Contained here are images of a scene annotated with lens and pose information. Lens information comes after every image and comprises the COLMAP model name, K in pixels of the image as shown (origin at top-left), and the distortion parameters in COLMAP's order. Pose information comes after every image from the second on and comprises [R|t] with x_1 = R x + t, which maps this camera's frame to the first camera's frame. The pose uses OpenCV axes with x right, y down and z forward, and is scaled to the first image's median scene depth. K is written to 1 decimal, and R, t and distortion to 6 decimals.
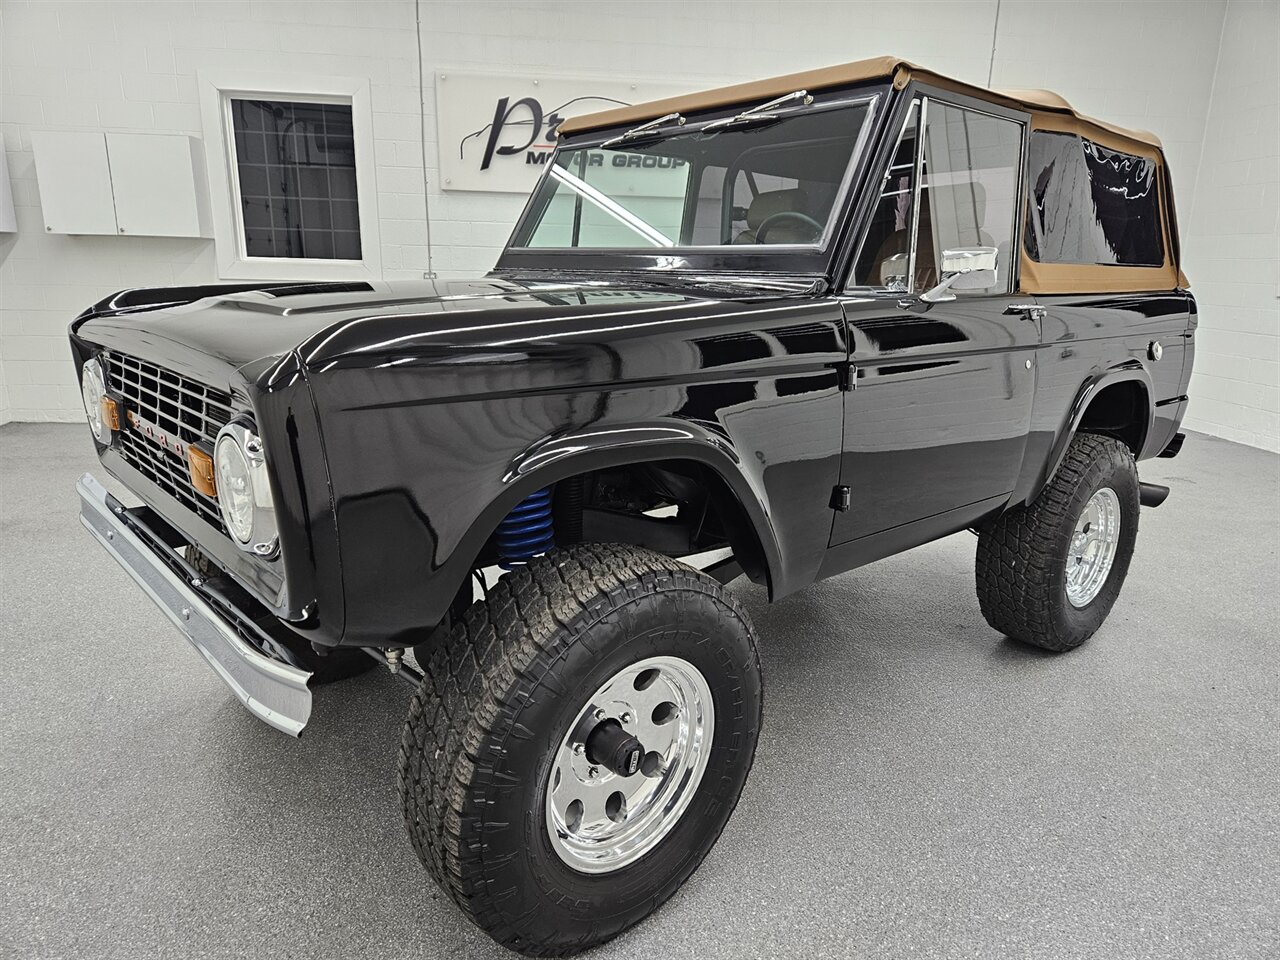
lens RADIAL K [[854.7, 0, 644.5], [0, 854.7, 488.8], [0, 0, 1]] dist [-0.004728, -0.000112]
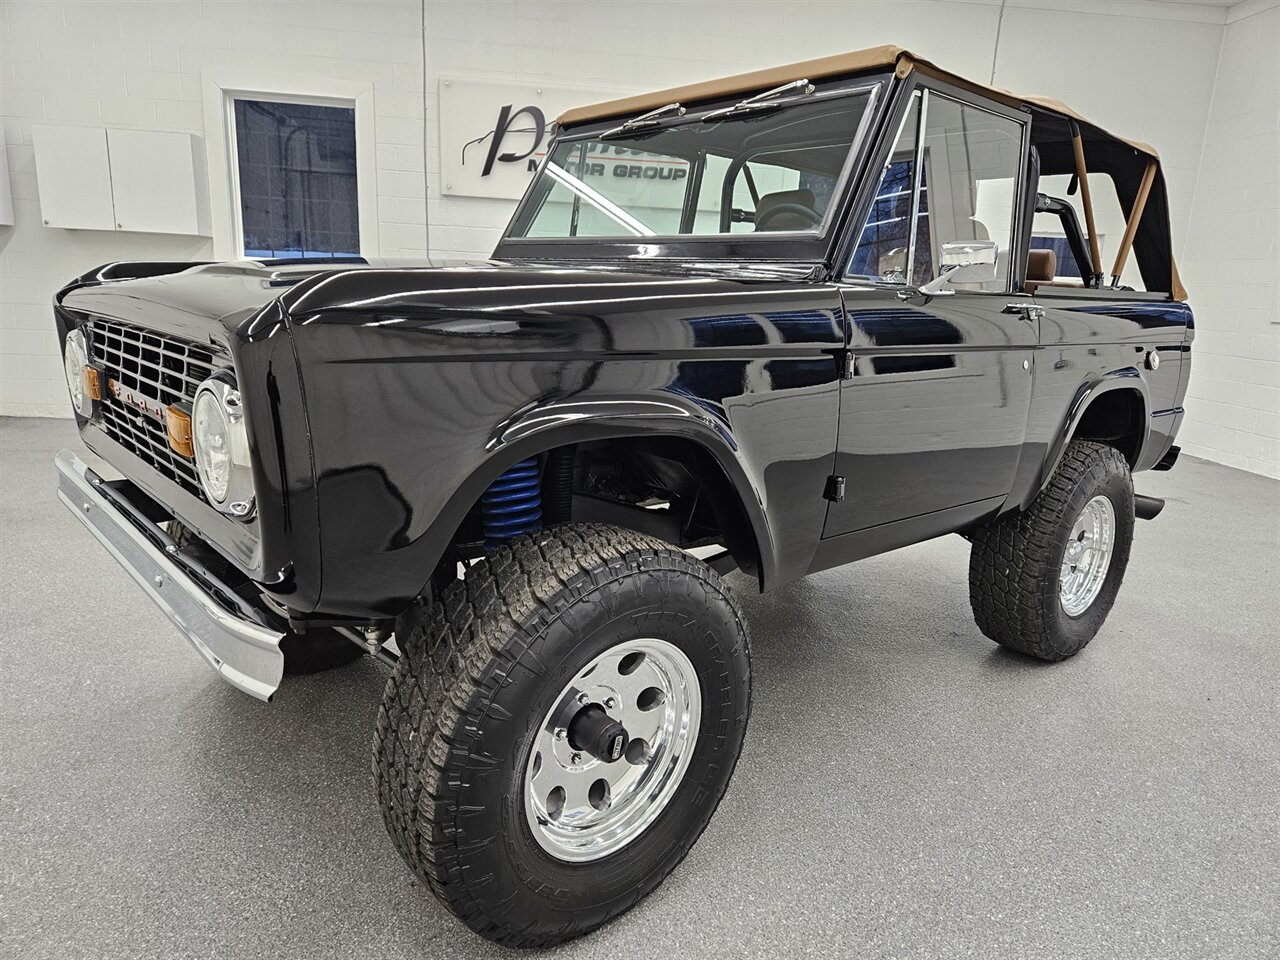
lens RADIAL K [[855.5, 0, 646.3], [0, 855.5, 484.8], [0, 0, 1]] dist [-0.005647, -0.001314]
pose [[0.999700, 0.022967, 0.008502, 0.003708], [-0.022735, 0.999393, -0.026398, 0.038052], [-0.009103, 0.026197, 0.999615, 0.018429]]
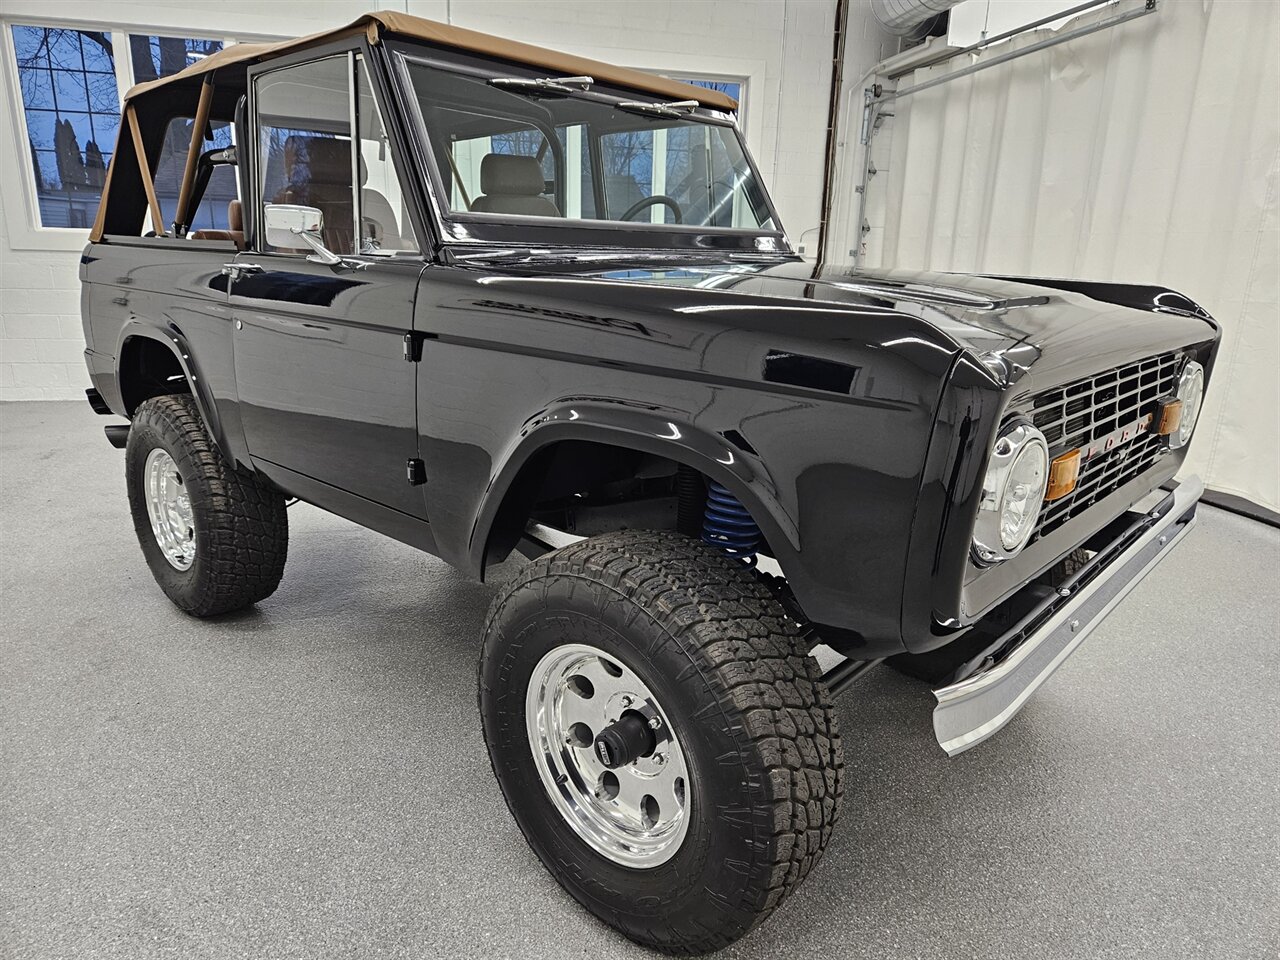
lens RADIAL K [[854.7, 0, 644.5], [0, 854.7, 488.8], [0, 0, 1]] dist [-0.004728, -0.000112]
pose [[-0.106525, -0.285385, 0.952475, -1.212772], [0.218771, 0.927724, 0.302436, -0.350047], [-0.969944, 0.240590, -0.036392, 1.312213]]
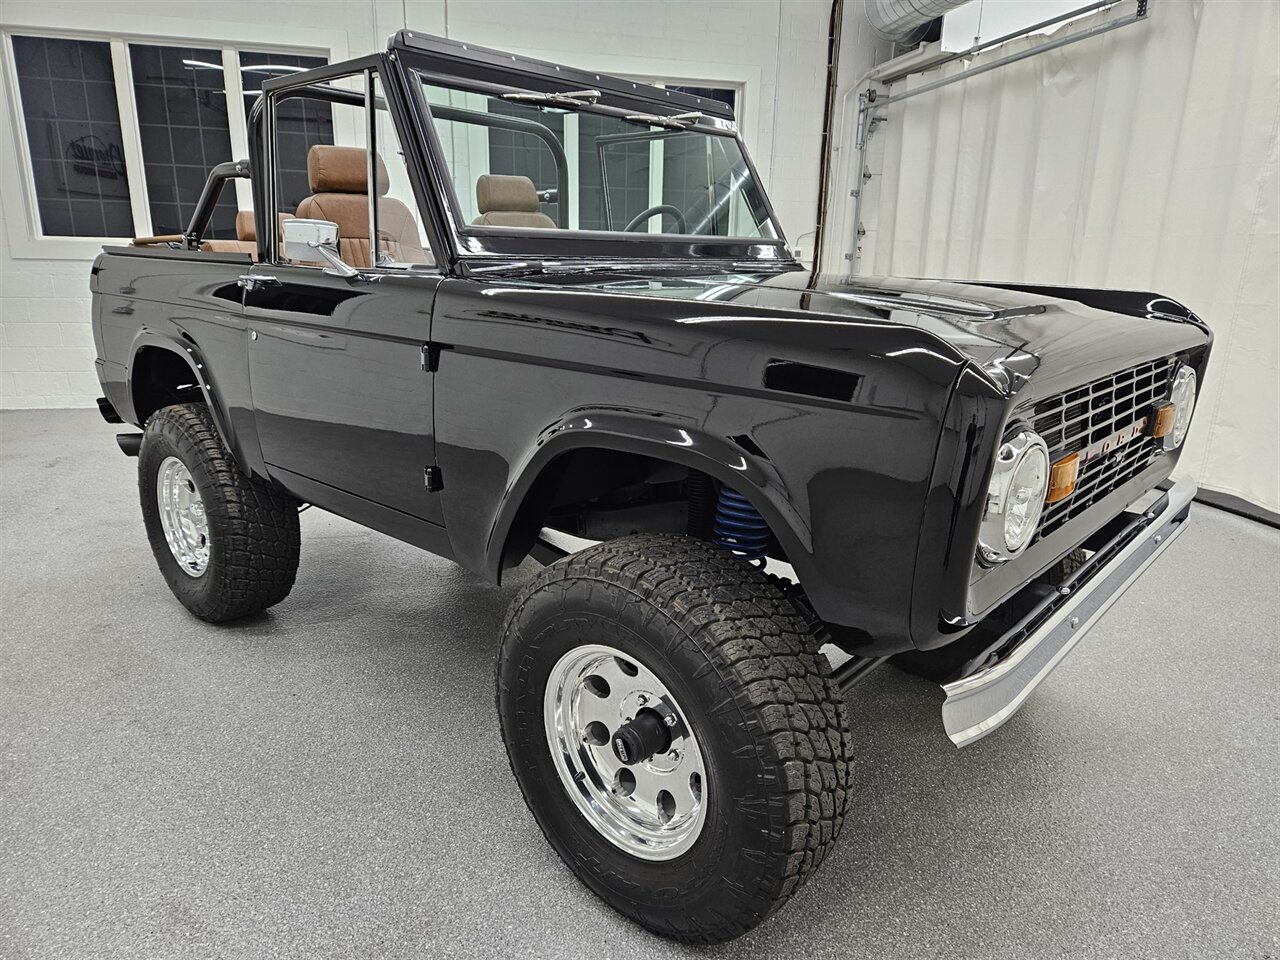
lens RADIAL K [[854.7, 0, 644.5], [0, 854.7, 488.8], [0, 0, 1]] dist [-0.004728, -0.000112]
pose [[-0.112641, -0.281054, 0.953059, -1.238296], [0.224232, 0.927231, 0.299939, -0.364678], [-0.968004, 0.247491, -0.041423, 1.330036]]
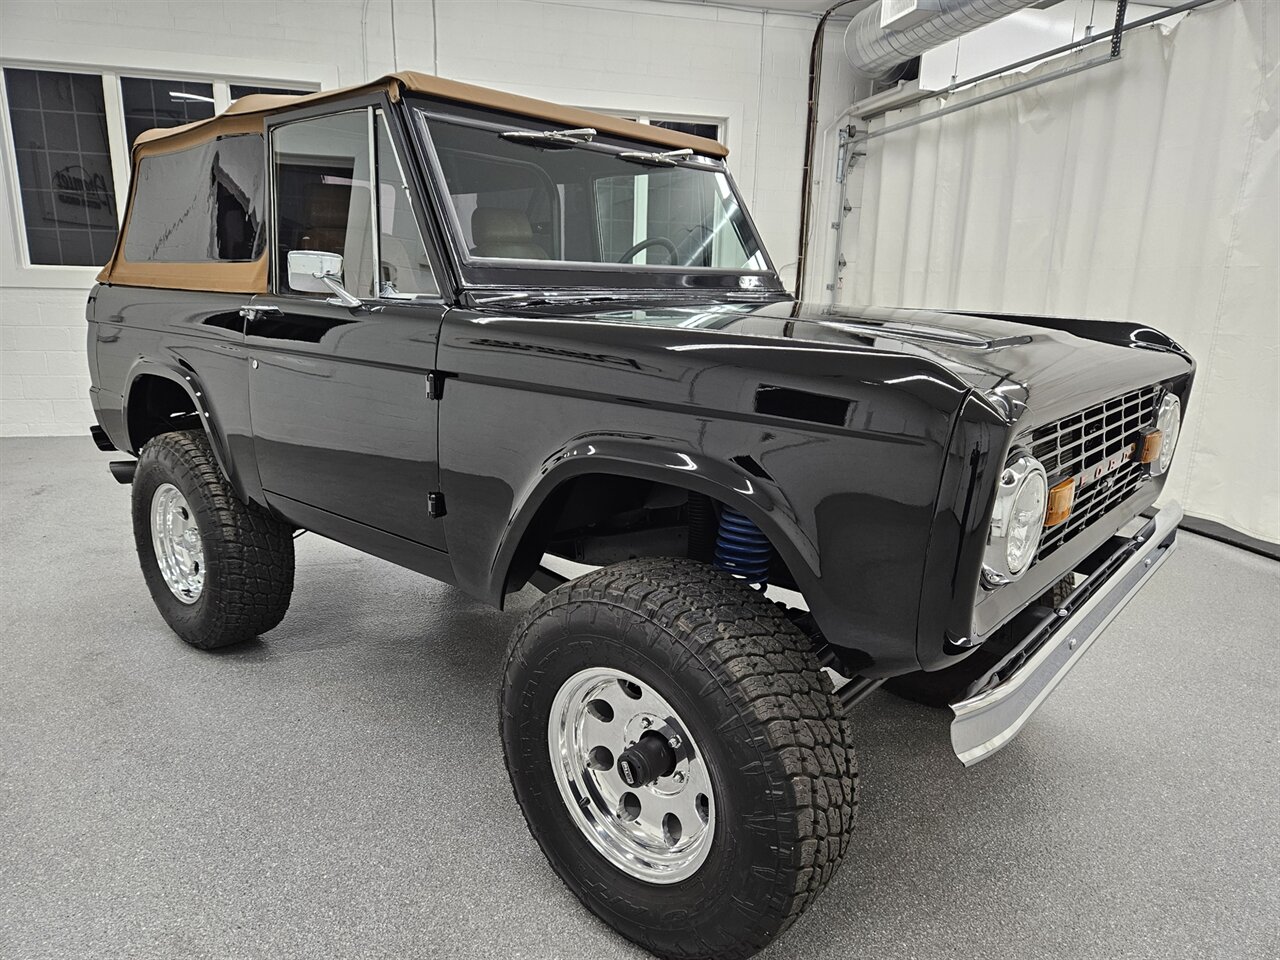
lens RADIAL K [[852.6, 0, 640.0], [0, 852.6, 480.0], [0, 0, 1]] dist [0.005999, -0.008098]
pose [[-0.127341, -0.240556, 0.962246, -1.250529], [0.221829, 0.938662, 0.264017, -0.372354], [-0.966735, 0.247075, -0.066168, 1.352331]]
